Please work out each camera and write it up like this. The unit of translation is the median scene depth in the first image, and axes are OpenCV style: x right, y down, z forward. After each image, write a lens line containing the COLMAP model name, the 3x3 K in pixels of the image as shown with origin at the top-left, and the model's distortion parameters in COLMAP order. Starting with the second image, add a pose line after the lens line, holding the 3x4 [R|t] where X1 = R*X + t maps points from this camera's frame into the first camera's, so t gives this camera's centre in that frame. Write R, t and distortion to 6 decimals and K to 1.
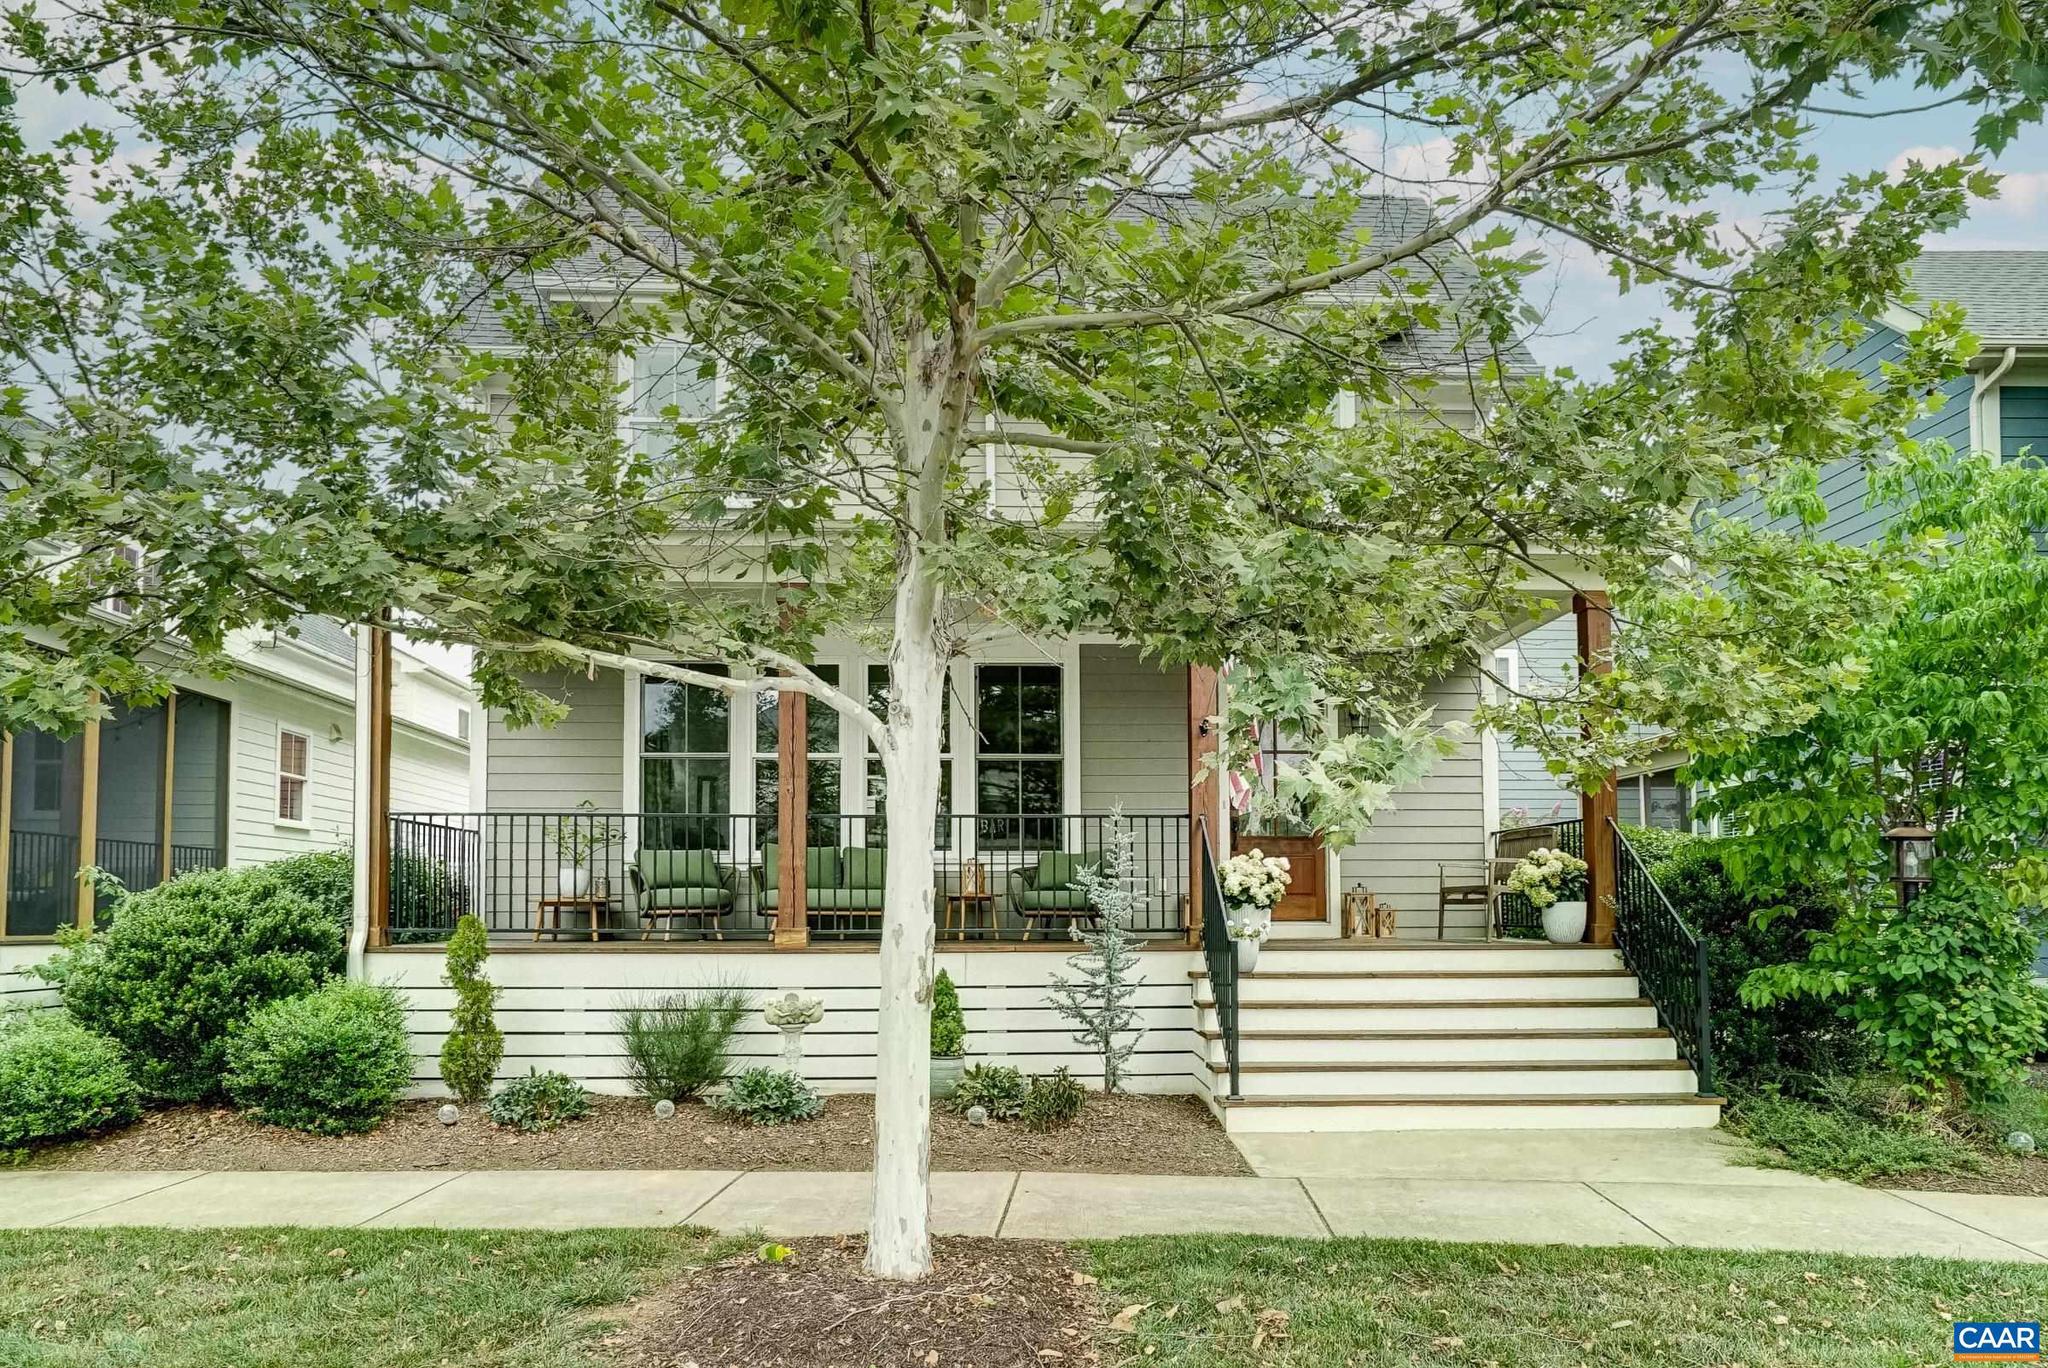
lens RADIAL K [[1383.3, 0, 1040.2], [0, 1383.3, 784.9], [0, 0, 1]] dist [-0.003912, 0.002029]
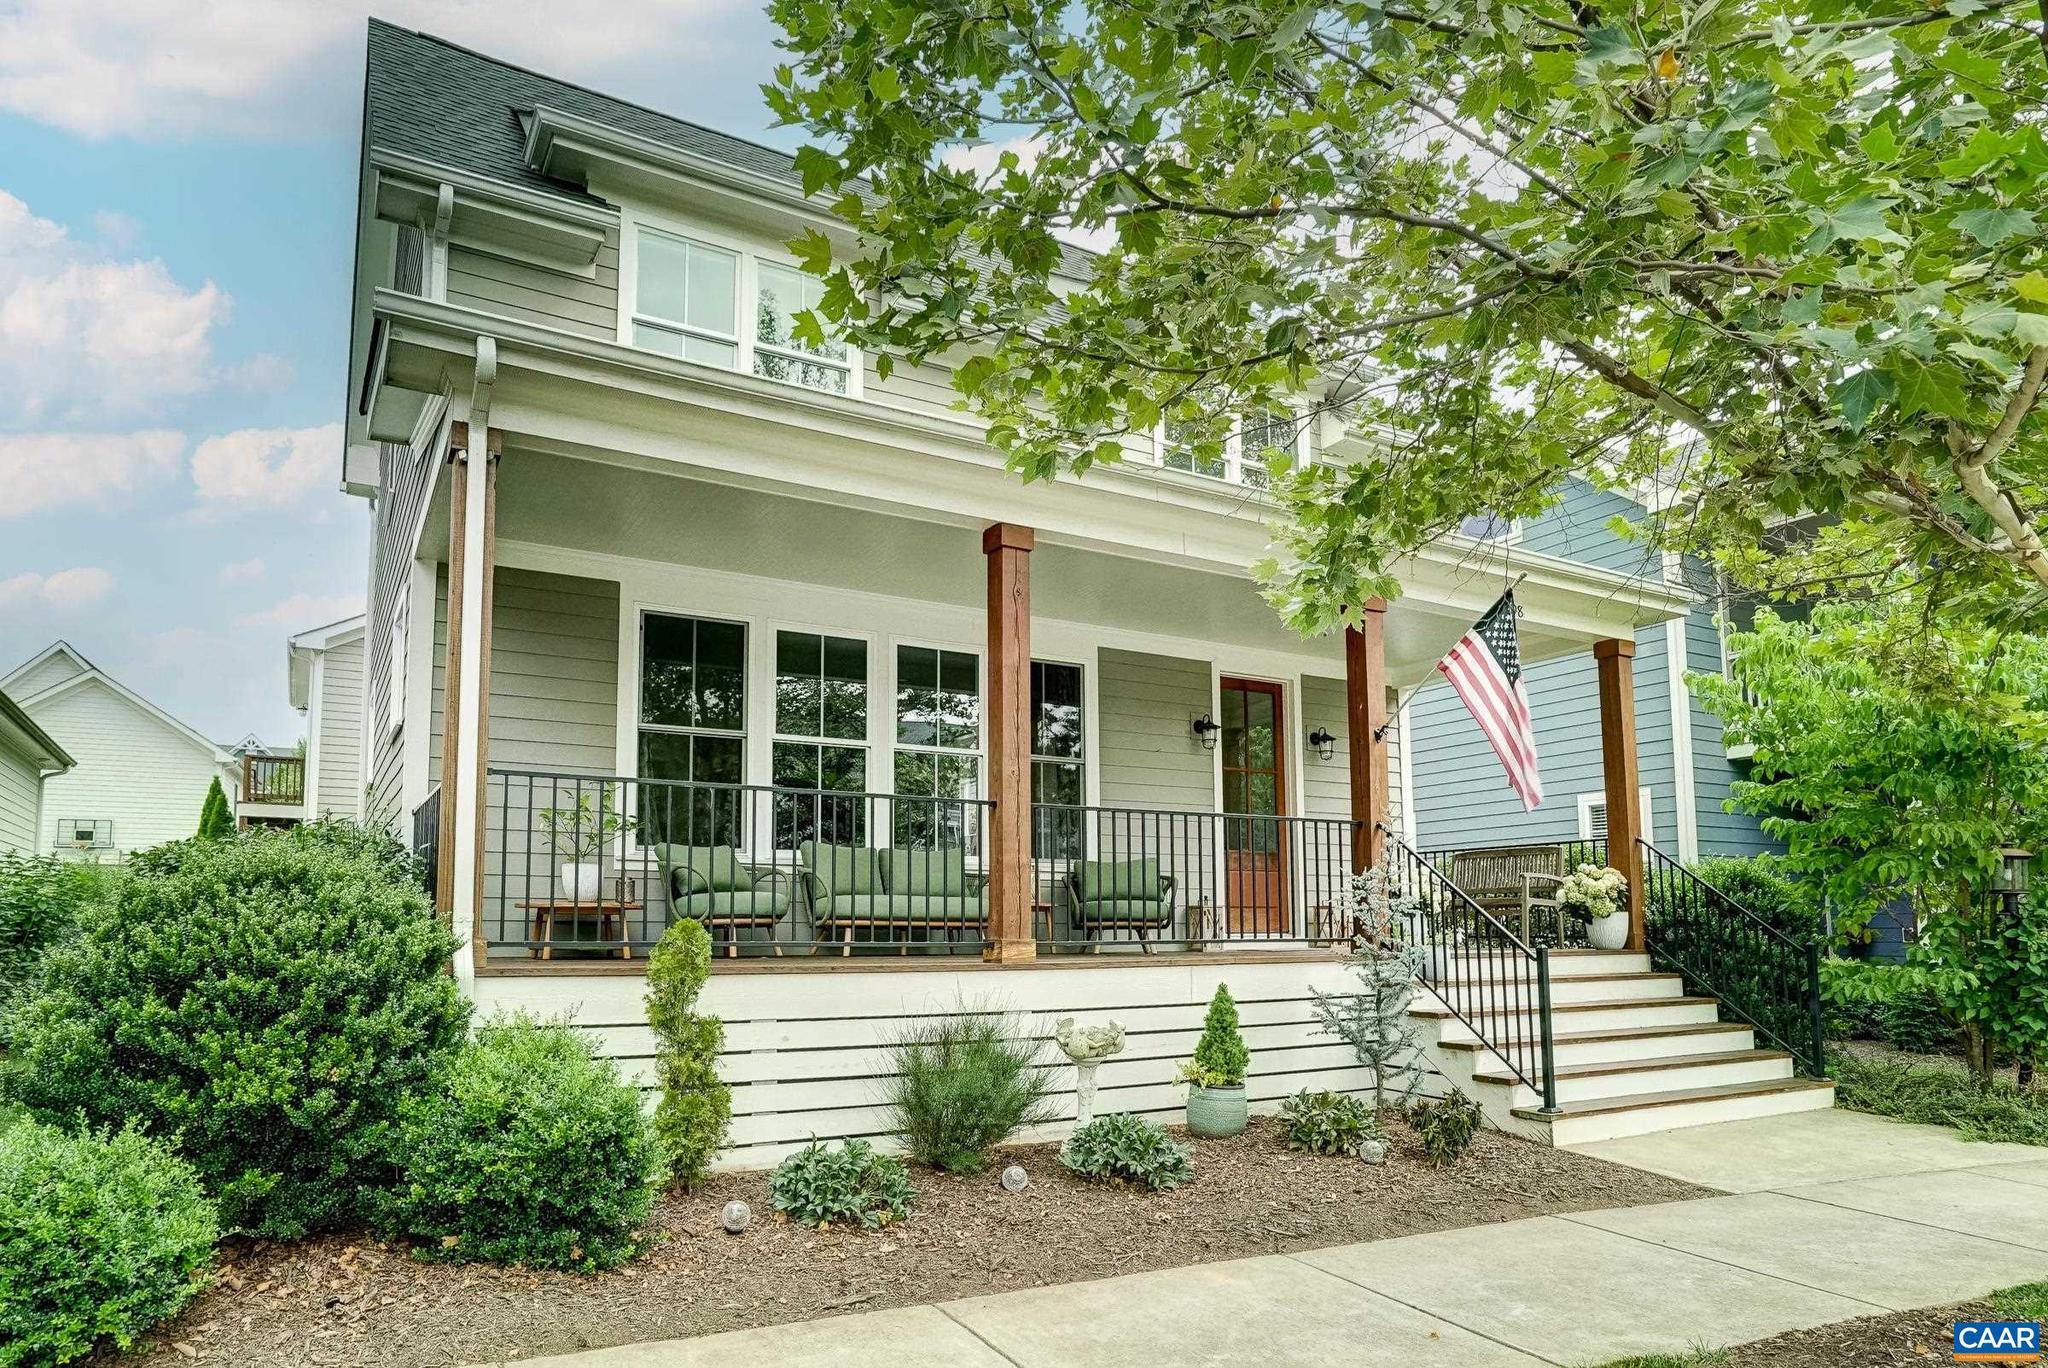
lens RADIAL K [[1199.1, 0, 1018.8], [0, 1199.1, 705.6], [0, 0, 1]] dist [-0.043976, 0.034980]
pose [[0.893158, 0.082357, 0.442139, -0.532602], [-0.039730, 0.993695, -0.104839, 0.041549], [-0.447986, 0.076071, 0.890799, 0.367253]]
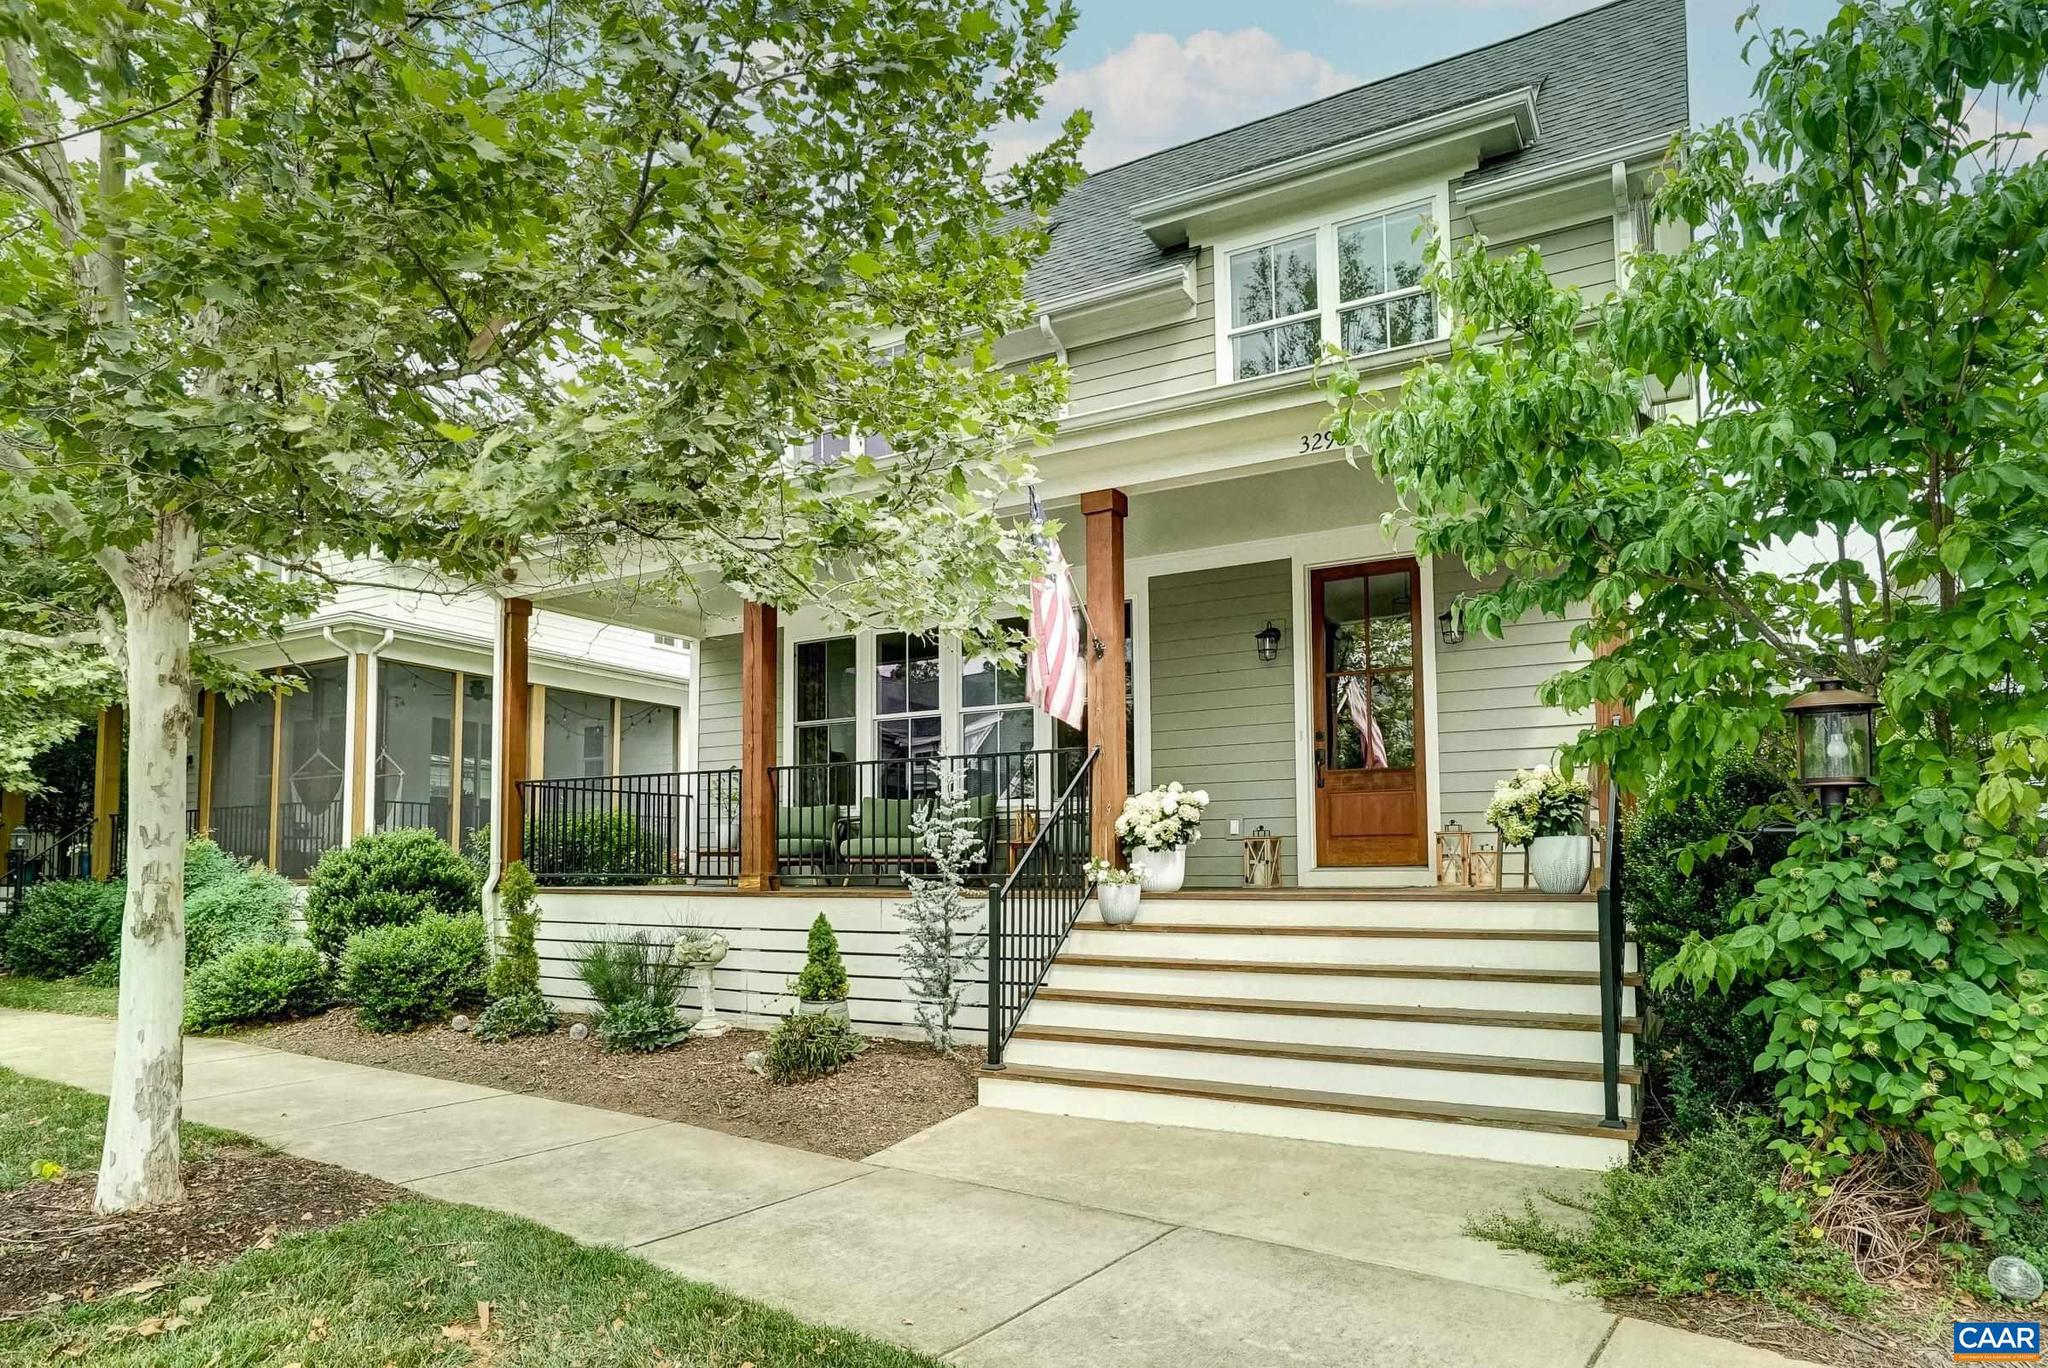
lens RADIAL K [[1199.1, 0, 1018.8], [0, 1199.1, 705.6], [0, 0, 1]] dist [-0.043976, 0.034980]
pose [[0.845118, -0.074105, -0.529418, 0.519041], [0.050131, 0.996967, -0.059526, 0.041491], [0.532224, 0.023766, 0.846270, 0.336585]]
